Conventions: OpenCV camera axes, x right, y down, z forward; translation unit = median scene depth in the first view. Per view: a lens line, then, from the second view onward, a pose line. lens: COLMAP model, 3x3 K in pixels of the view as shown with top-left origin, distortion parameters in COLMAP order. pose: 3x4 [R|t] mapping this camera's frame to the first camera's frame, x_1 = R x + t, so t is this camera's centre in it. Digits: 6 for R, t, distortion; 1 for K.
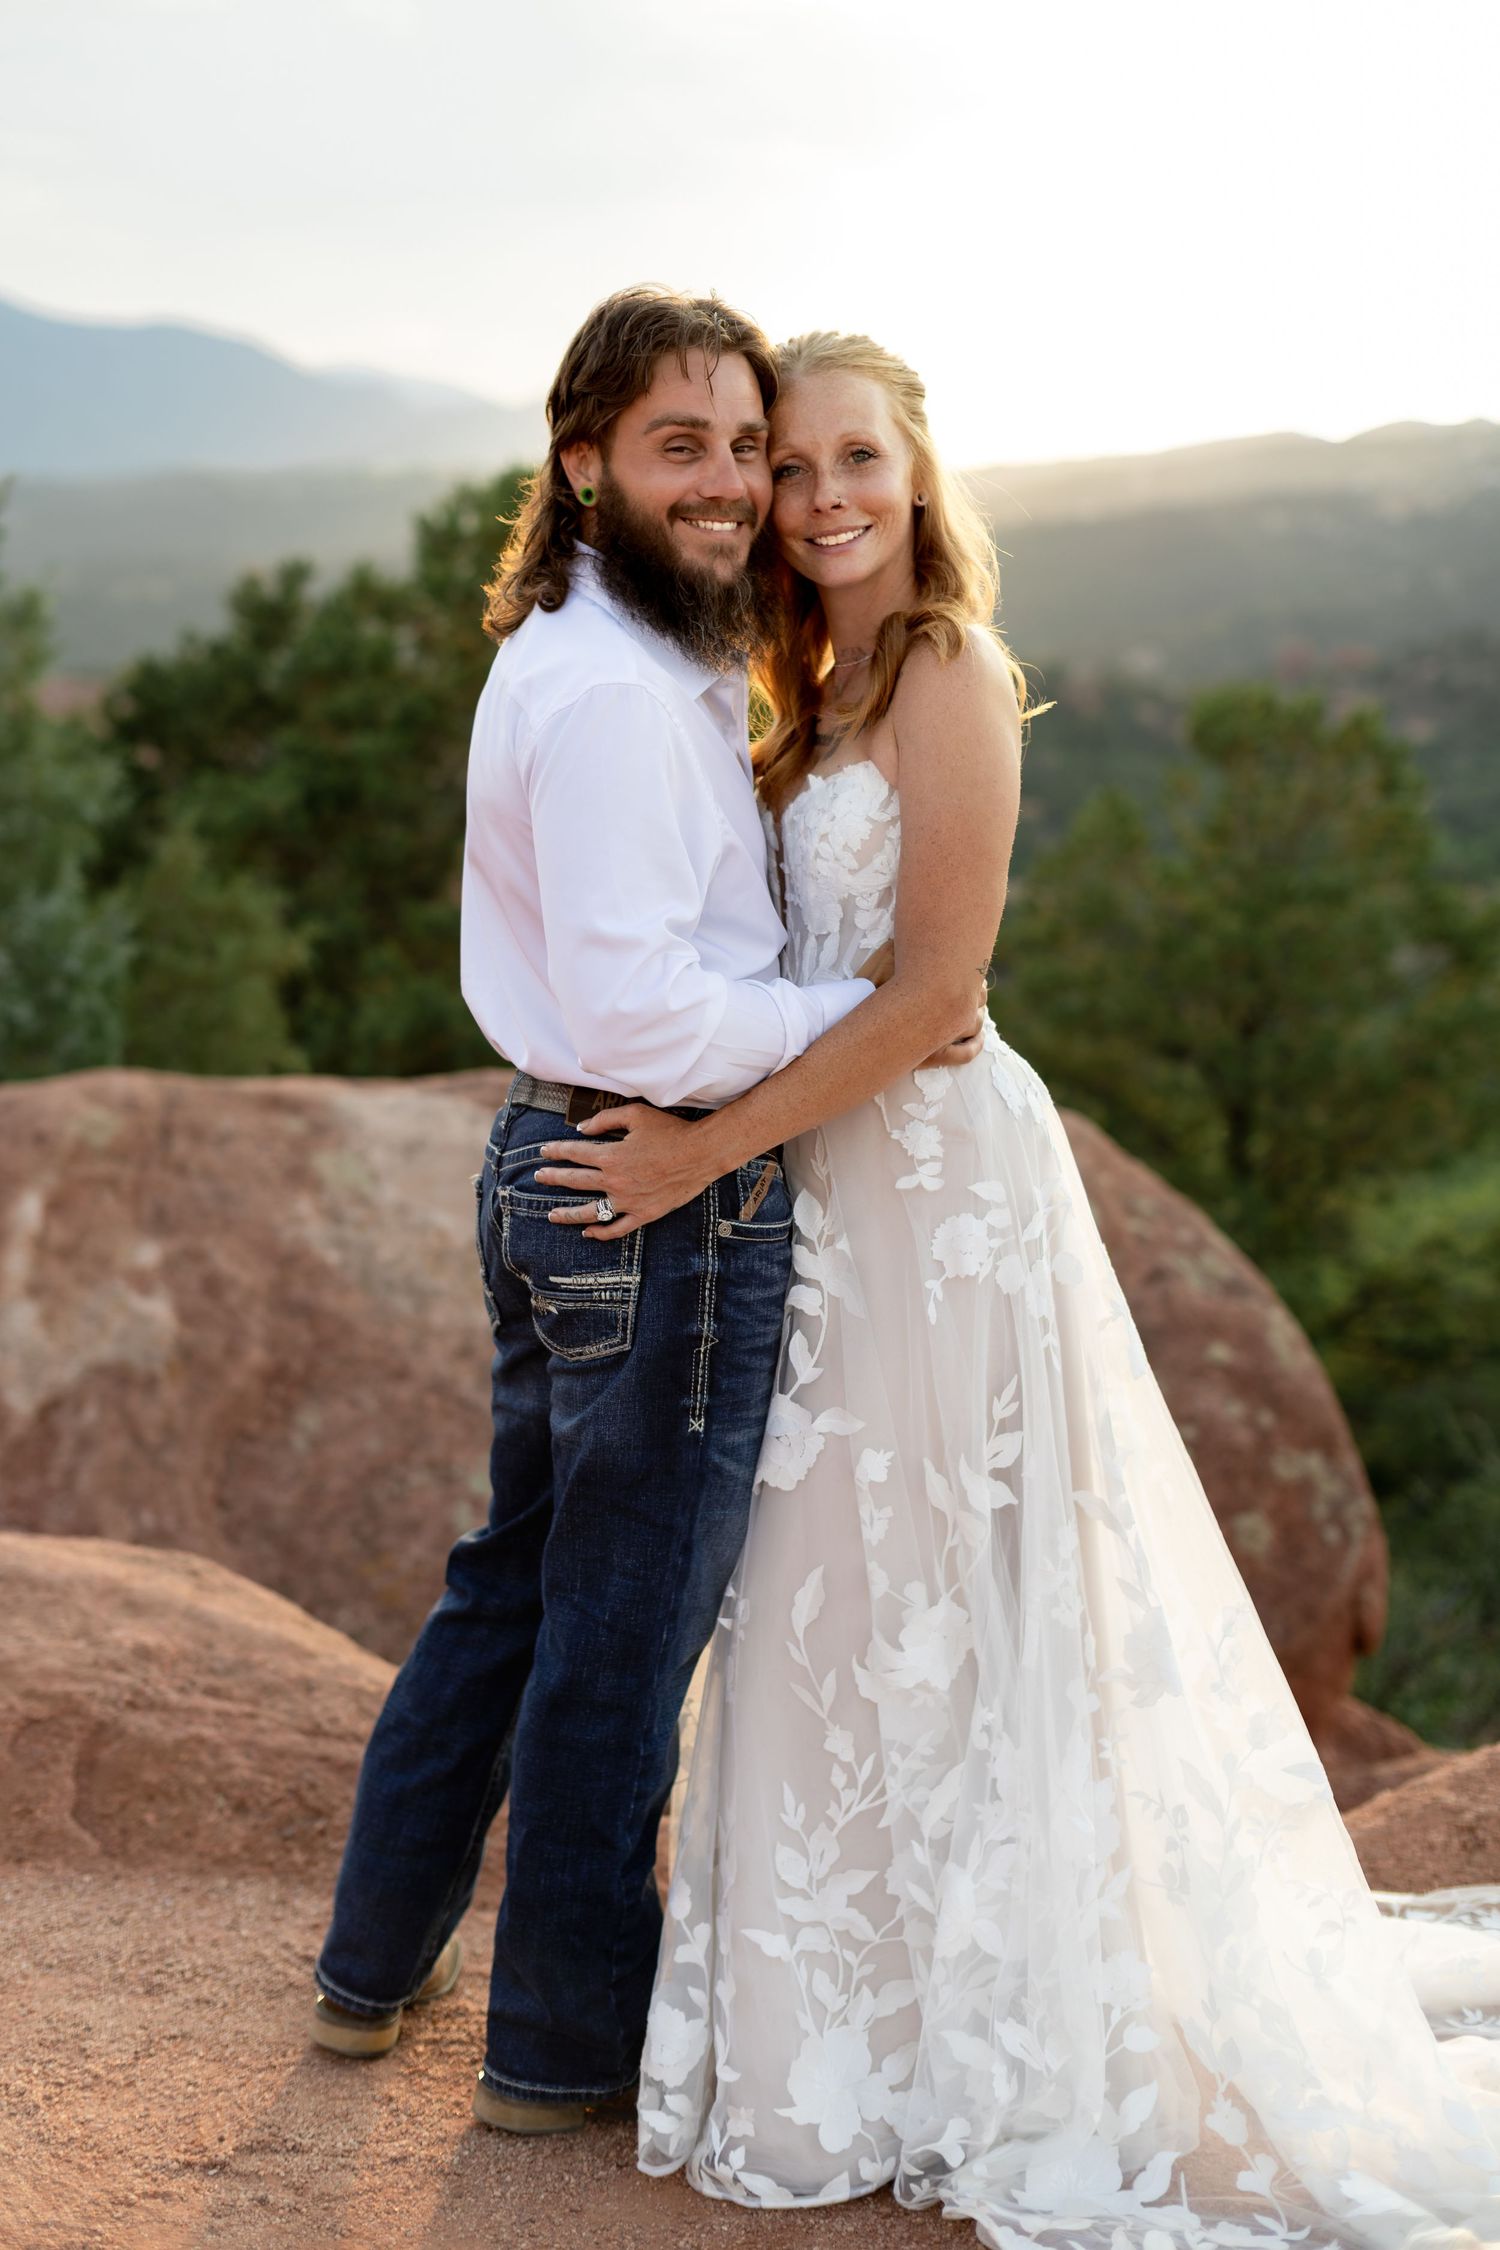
lens RADIAL K [[2887.3, 0, 750.4], [0, 2887.3, 1129.8], [0, 0, 1]] dist [-0.029158, 0.076876]
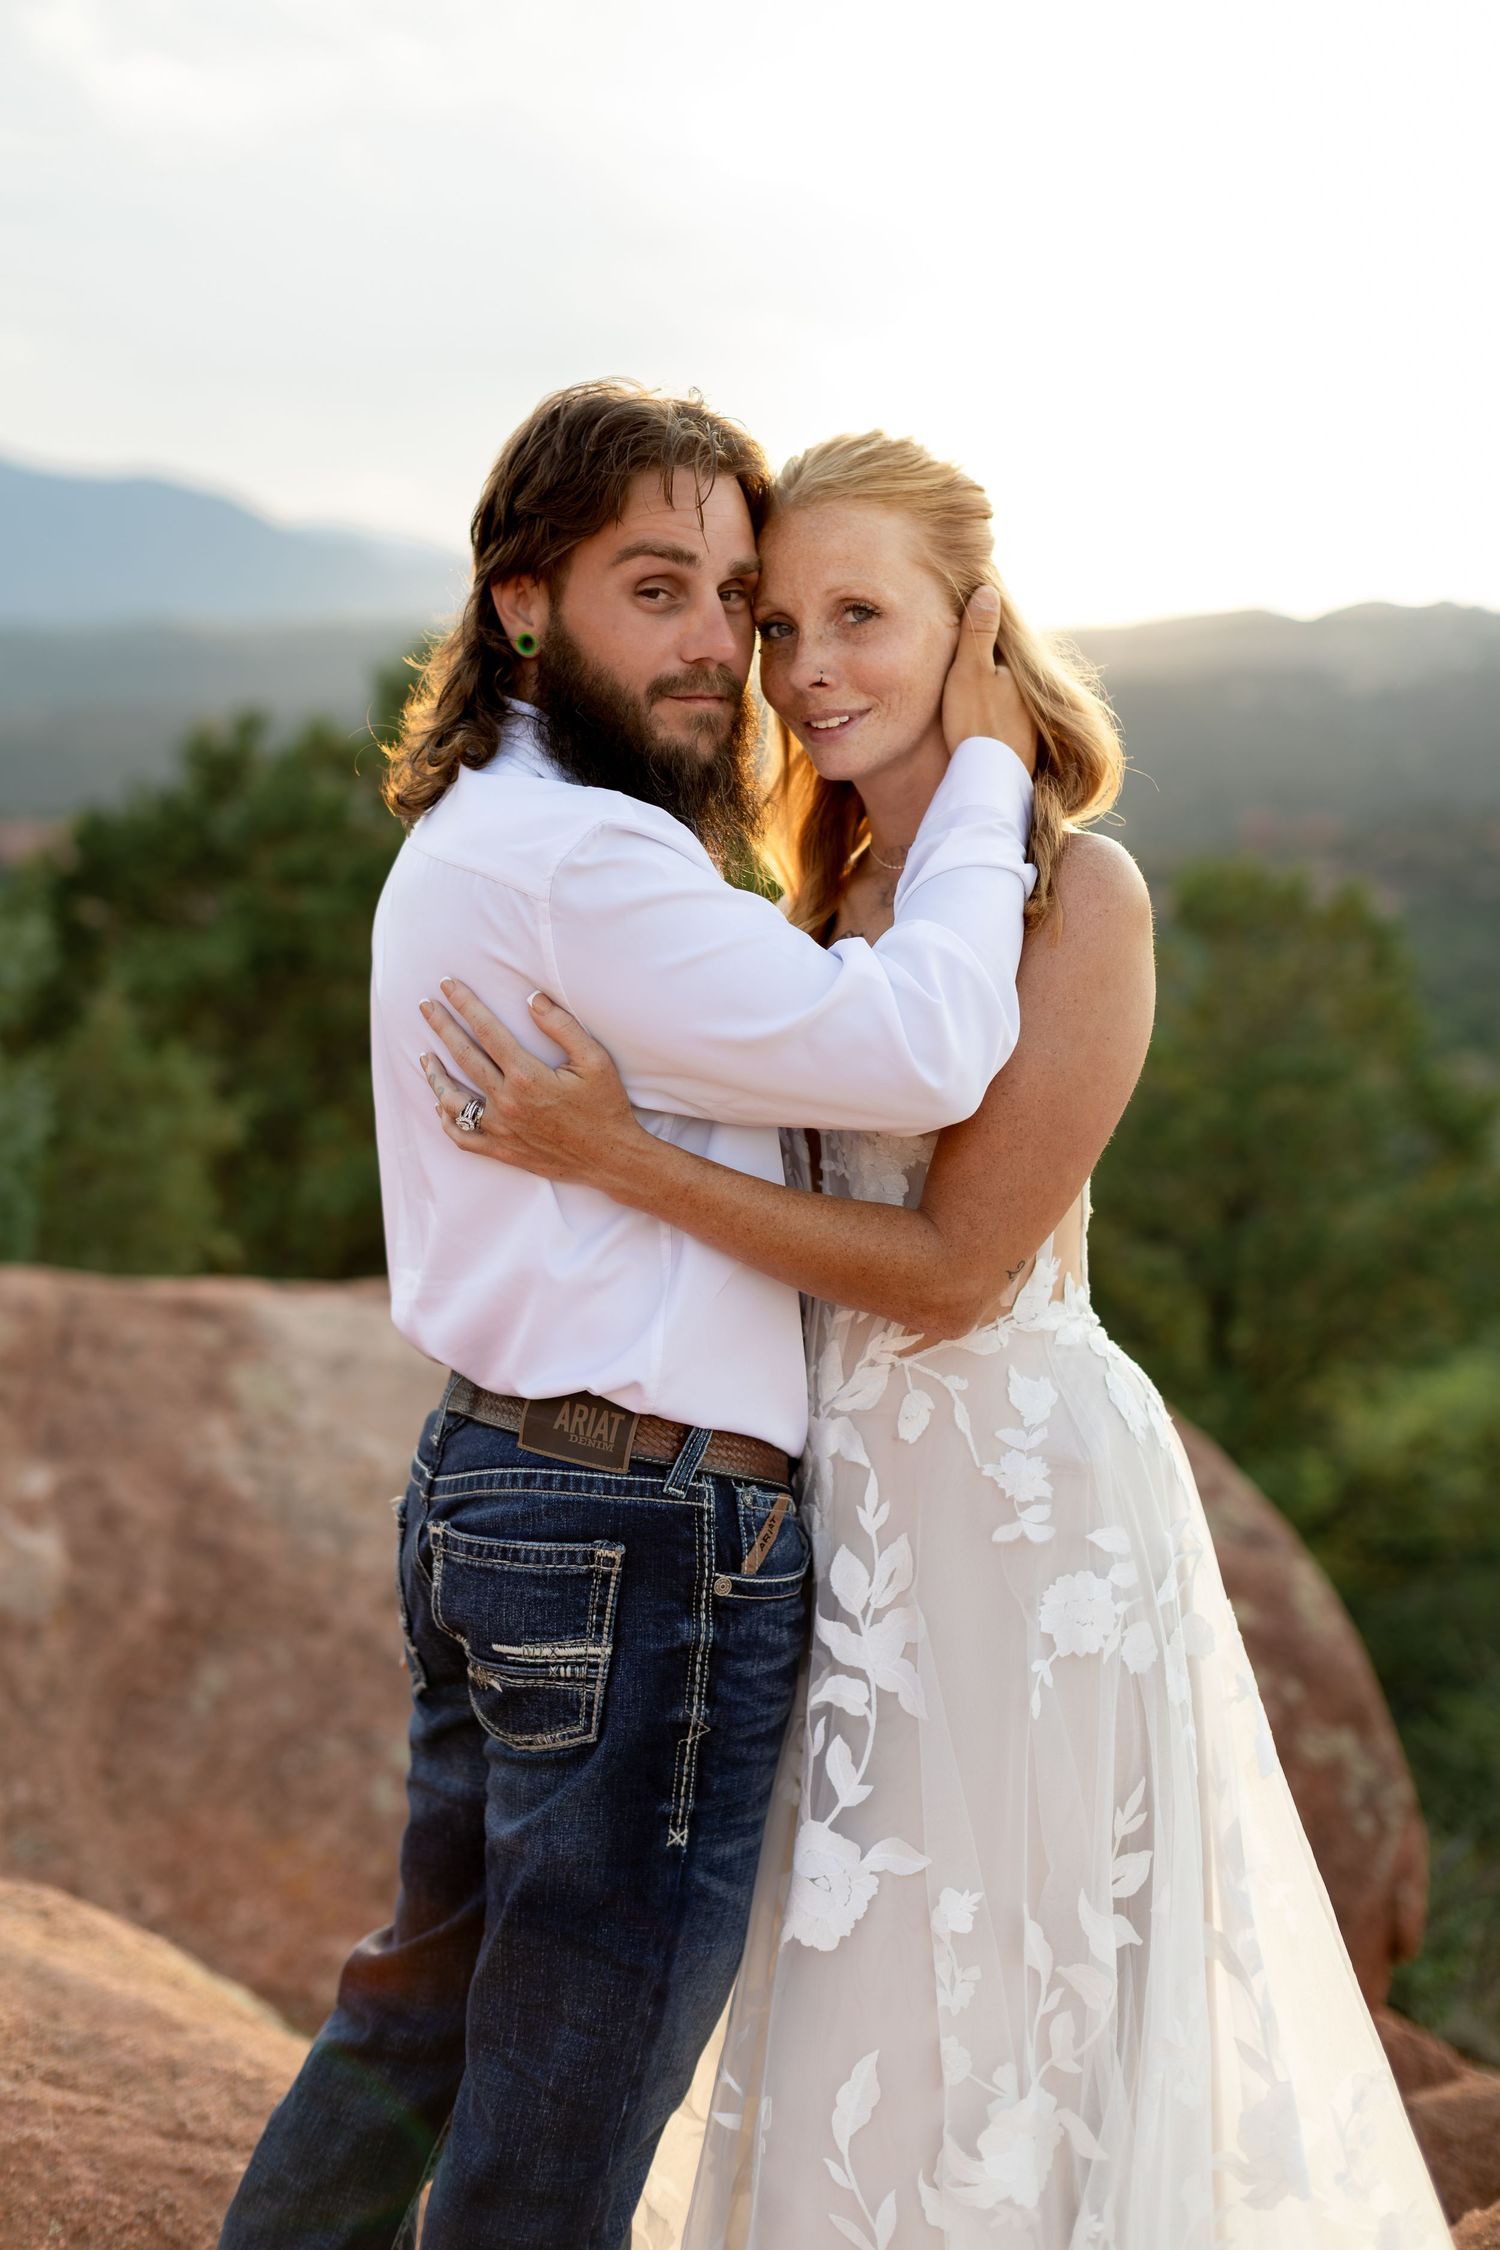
lens RADIAL K [[2887.3, 0, 750.4], [0, 2887.3, 1129.8], [0, 0, 1]] dist [-0.029158, 0.076876]
pose [[0.999677, 0.021809, 0.013010, -0.003959], [-0.021074, 0.998307, -0.054213, -0.021592], [-0.014170, 0.053921, 0.998445, 0.109928]]
